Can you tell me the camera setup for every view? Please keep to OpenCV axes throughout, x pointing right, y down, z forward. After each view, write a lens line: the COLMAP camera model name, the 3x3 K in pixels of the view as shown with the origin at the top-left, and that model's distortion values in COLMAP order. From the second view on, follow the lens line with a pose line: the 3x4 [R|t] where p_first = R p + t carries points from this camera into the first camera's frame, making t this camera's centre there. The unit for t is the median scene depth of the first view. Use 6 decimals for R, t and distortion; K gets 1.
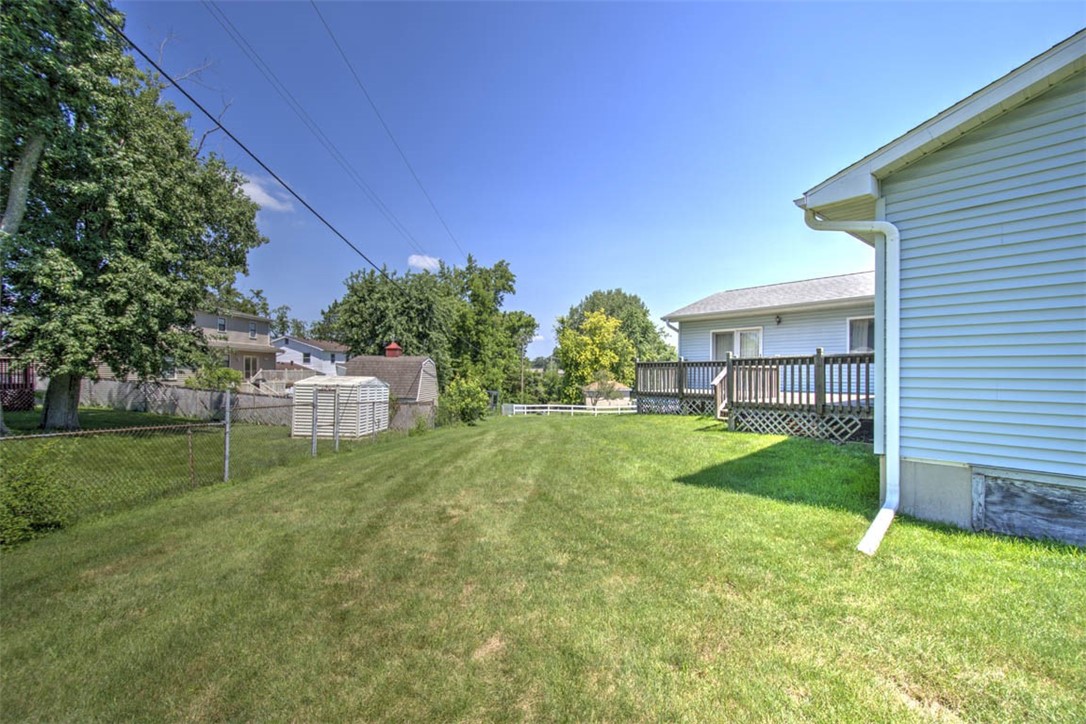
lens RADIAL K [[464.5, 0, 540.6], [0, 464.5, 366.3], [0, 0, 1]] dist [0.001035, -0.000941]
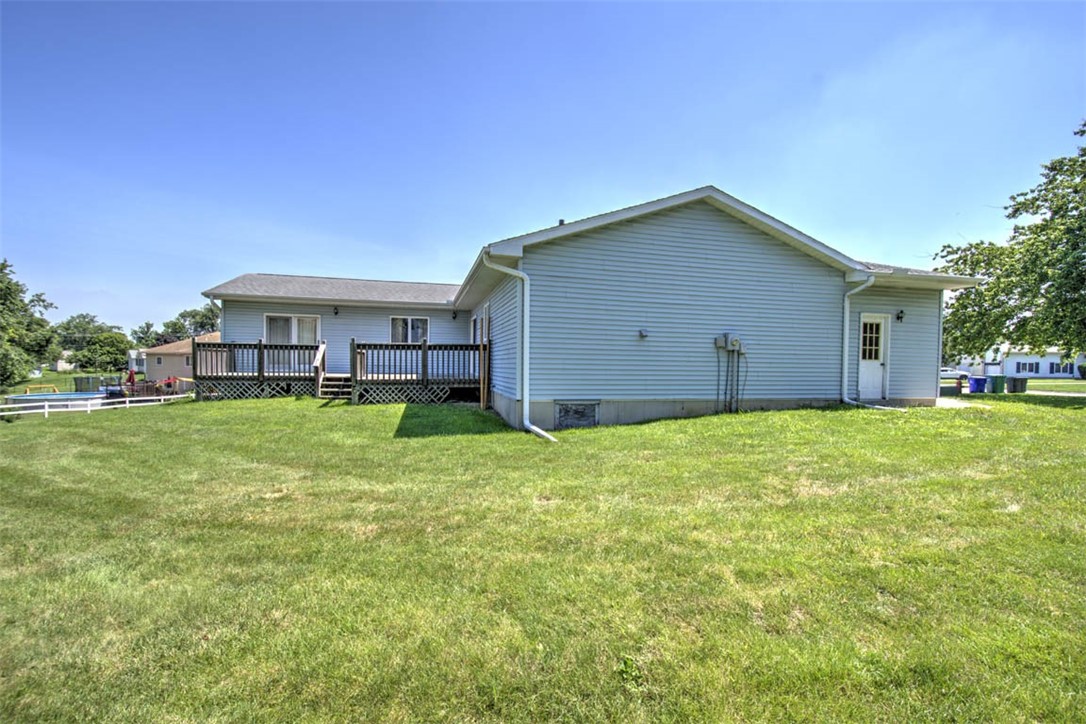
lens RADIAL K [[464.5, 0, 536.0], [0, 464.5, 365.3], [0, 0, 1]] dist [0.001035, -0.000941]
pose [[0.443754, 0.004829, 0.896136, -0.451044], [-0.024821, 0.999668, 0.006904, 0.020795], [-0.895805, -0.025306, 0.443727, 0.071395]]
